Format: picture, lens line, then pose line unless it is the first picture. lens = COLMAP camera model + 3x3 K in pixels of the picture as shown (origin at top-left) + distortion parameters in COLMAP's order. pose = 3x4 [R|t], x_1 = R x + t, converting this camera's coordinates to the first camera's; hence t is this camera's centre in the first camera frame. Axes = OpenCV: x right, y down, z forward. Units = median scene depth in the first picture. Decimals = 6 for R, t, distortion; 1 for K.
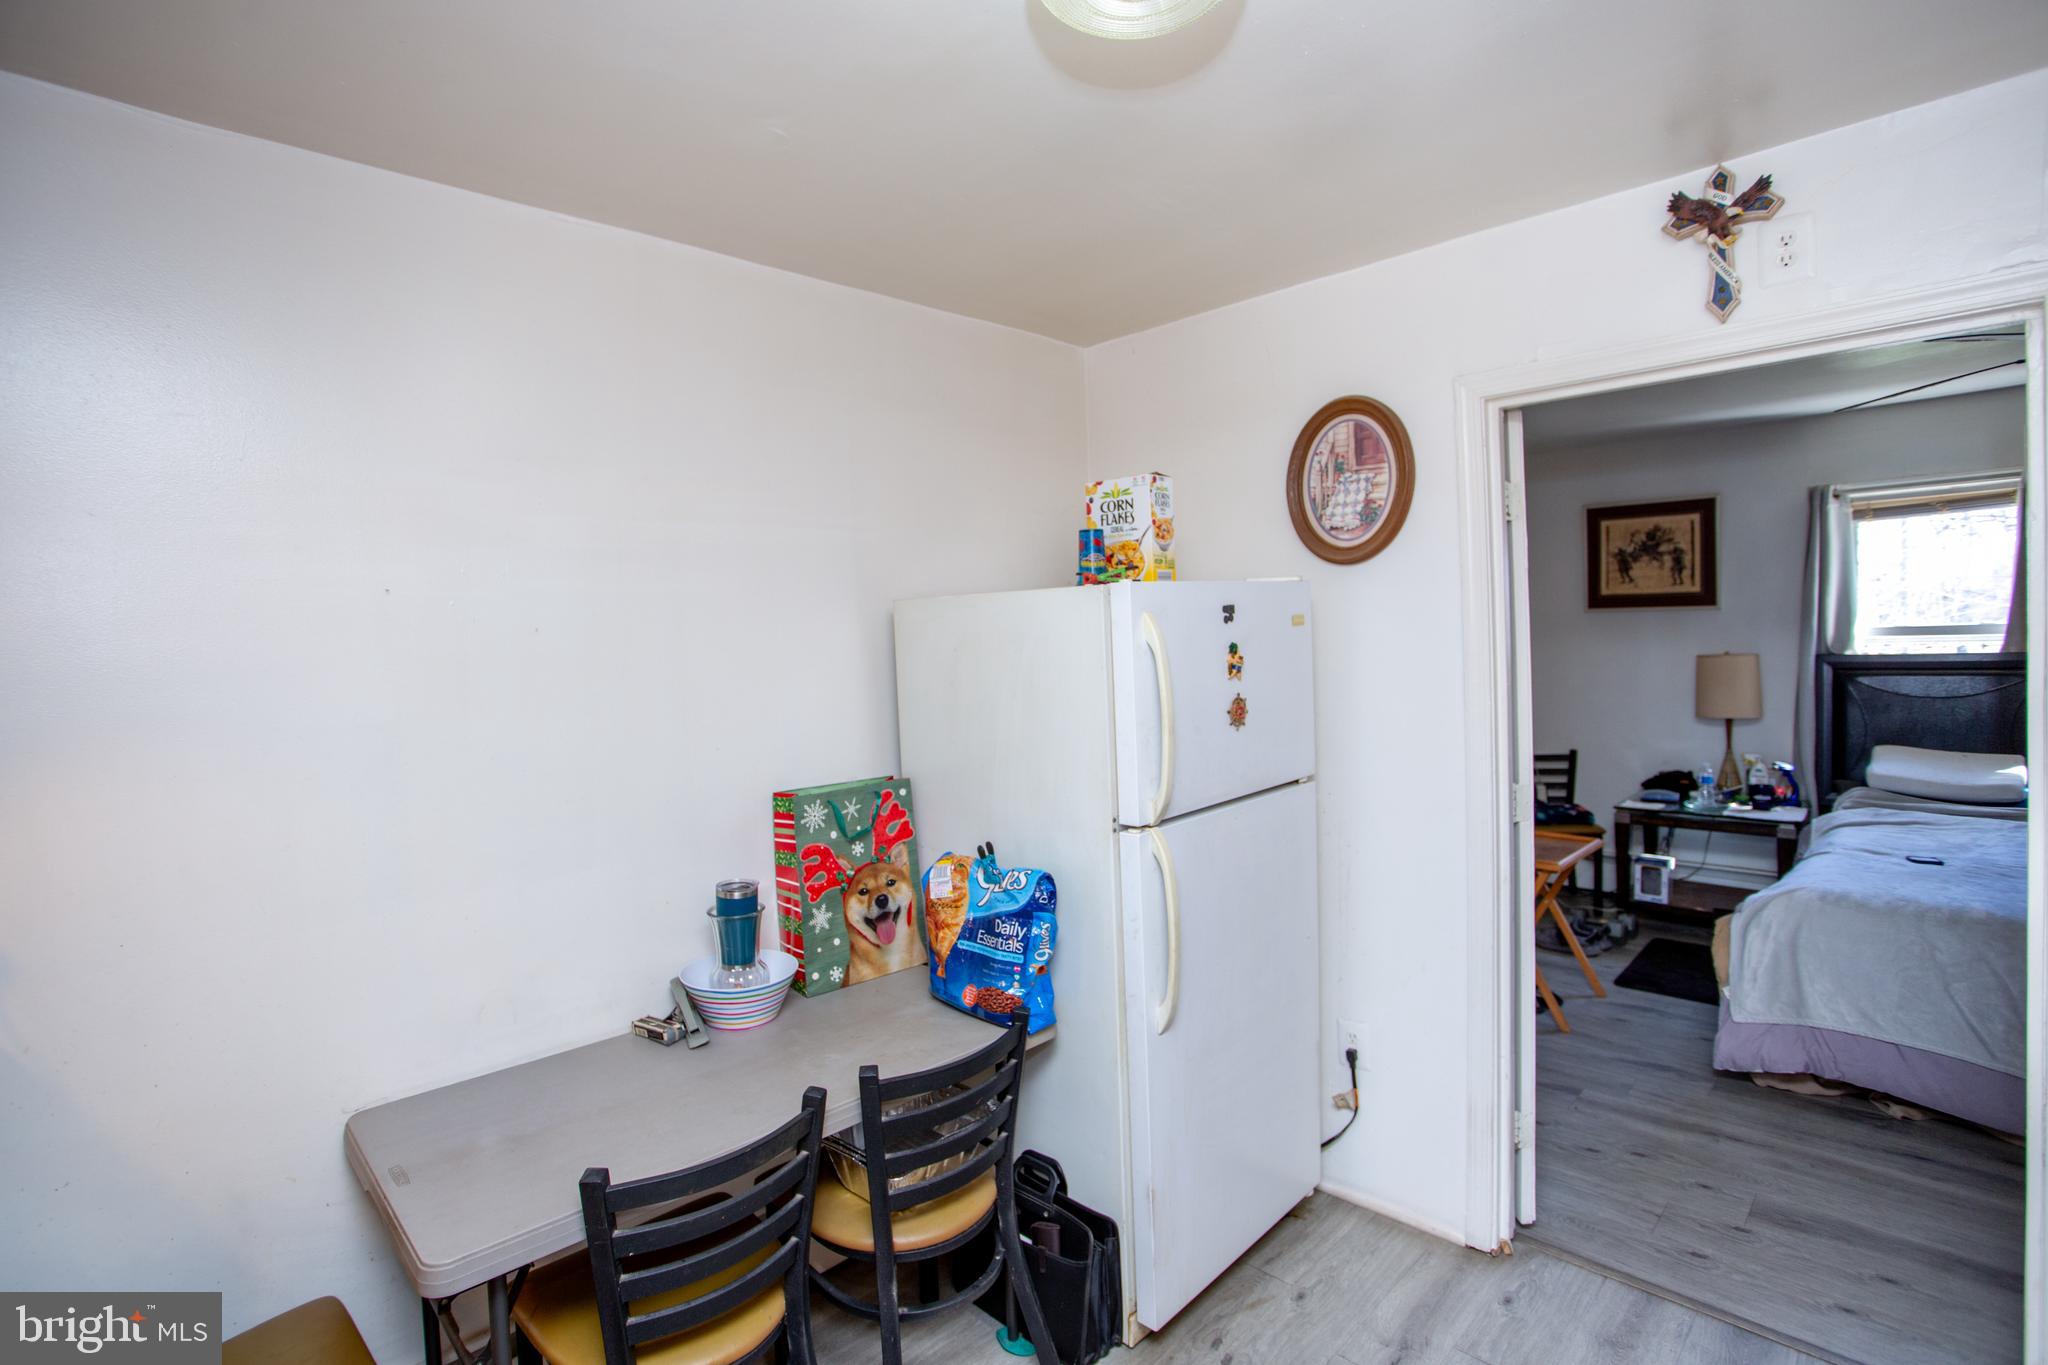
lens RADIAL K [[993.3, 0, 1016.0], [0, 993.3, 676.3], [0, 0, 1]] dist [-0.072871, 0.029551]
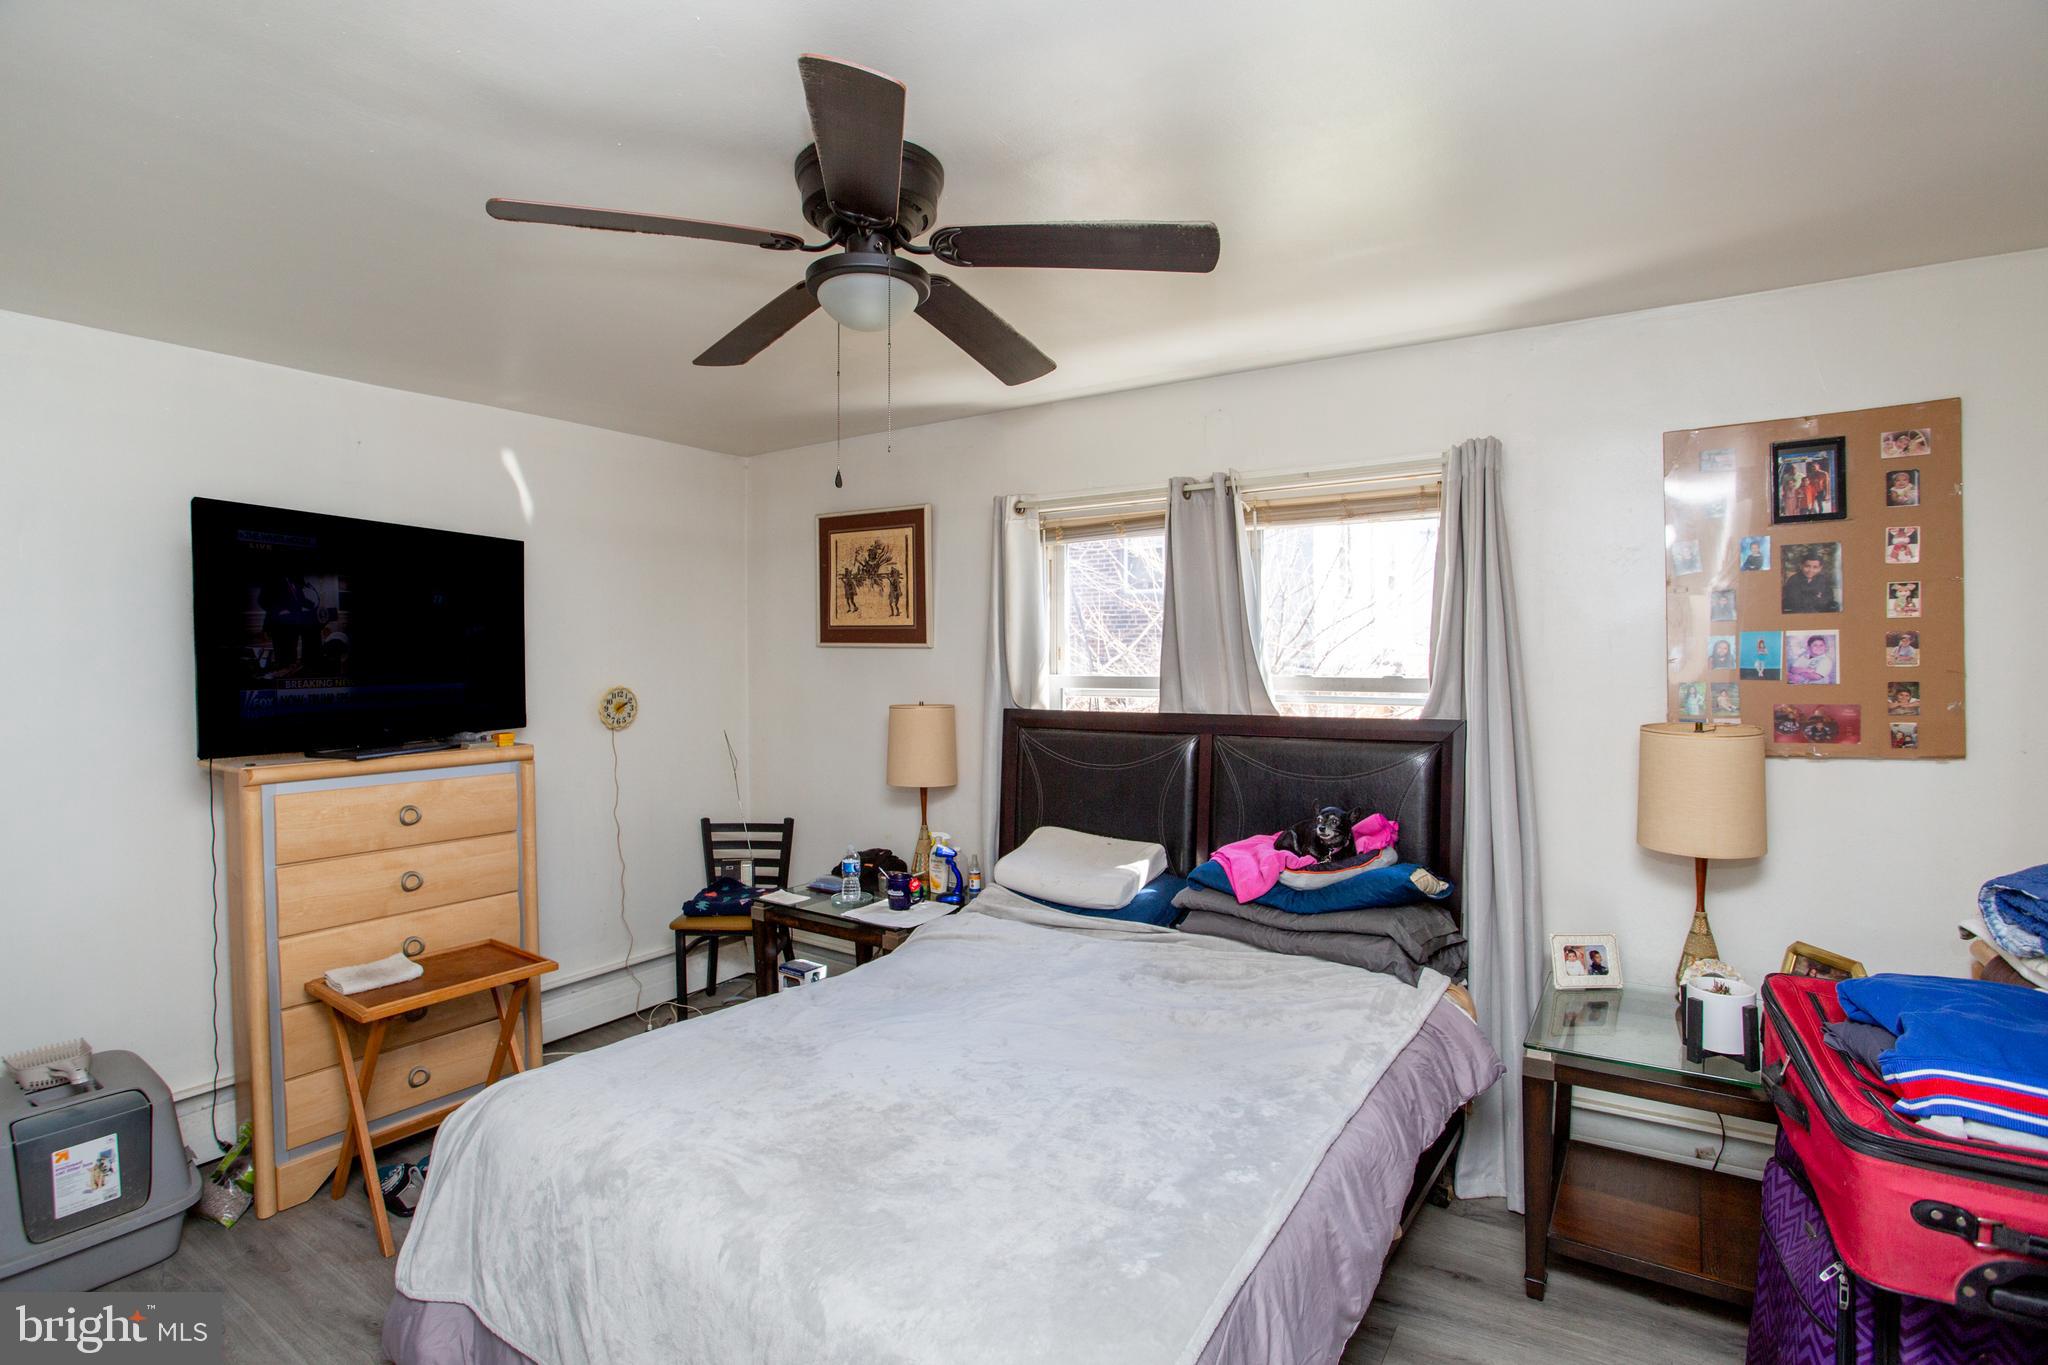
lens RADIAL K [[993.3, 0, 1016.0], [0, 993.3, 676.3], [0, 0, 1]] dist [-0.072871, 0.029551]
pose [[0.981192, 0.028683, 0.190889, 0.627395], [-0.025037, 0.999456, -0.021487, -0.029249], [-0.191401, 0.016304, 0.981376, 0.171814]]
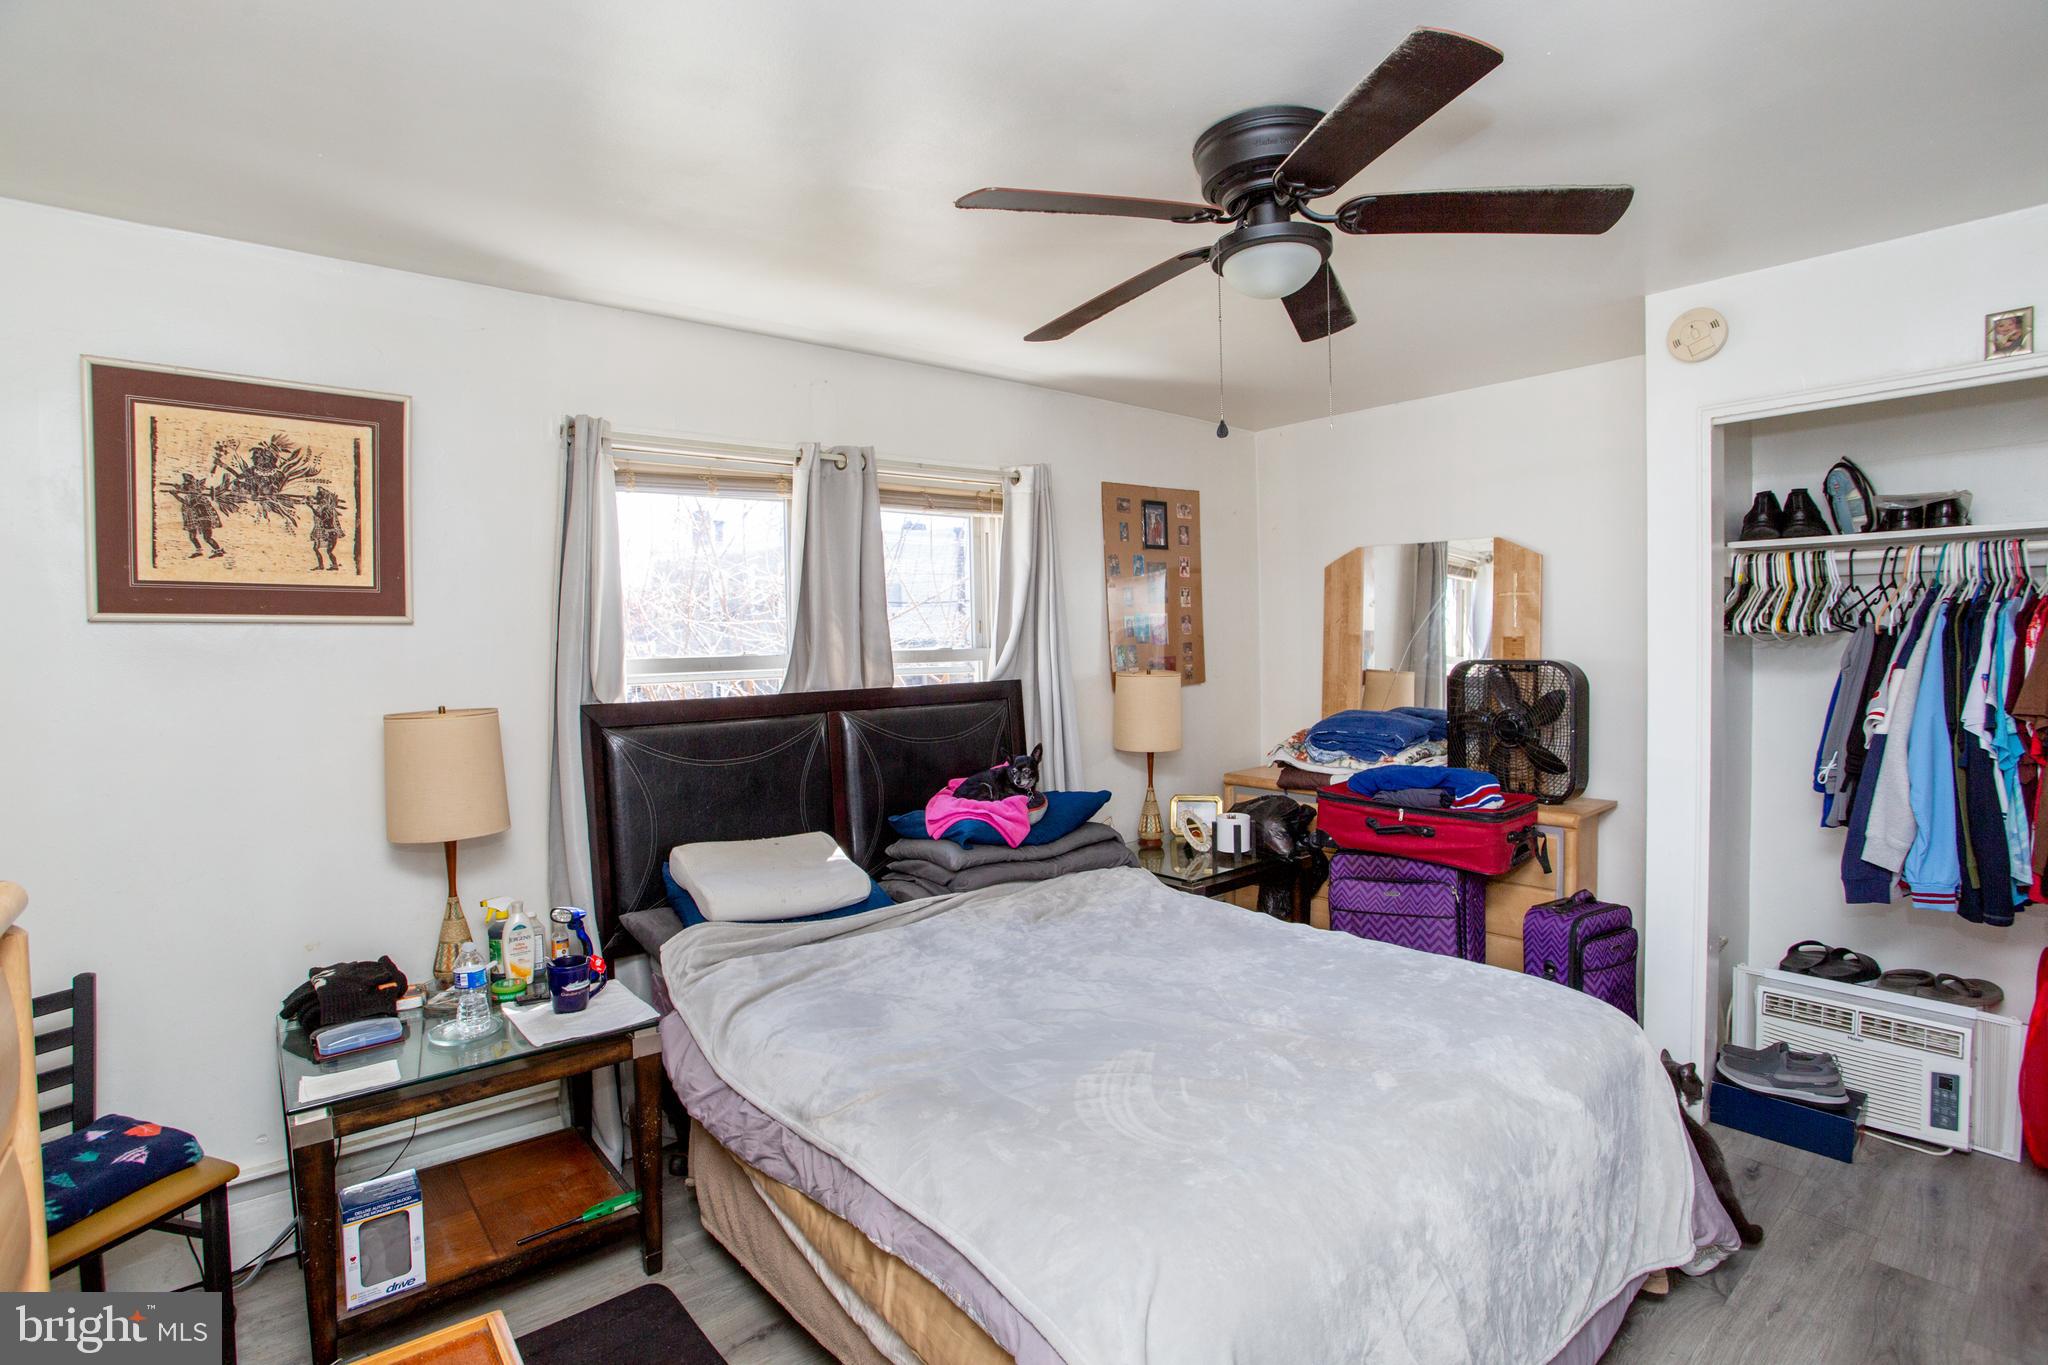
lens RADIAL K [[993.3, 0, 1016.0], [0, 993.3, 676.3], [0, 0, 1]] dist [-0.072871, 0.029551]
pose [[0.096804, -0.004568, 0.995293, 0.245058], [0.051607, 0.998667, -0.000436, -0.024514], [-0.993965, 0.051406, 0.096911, 0.618057]]
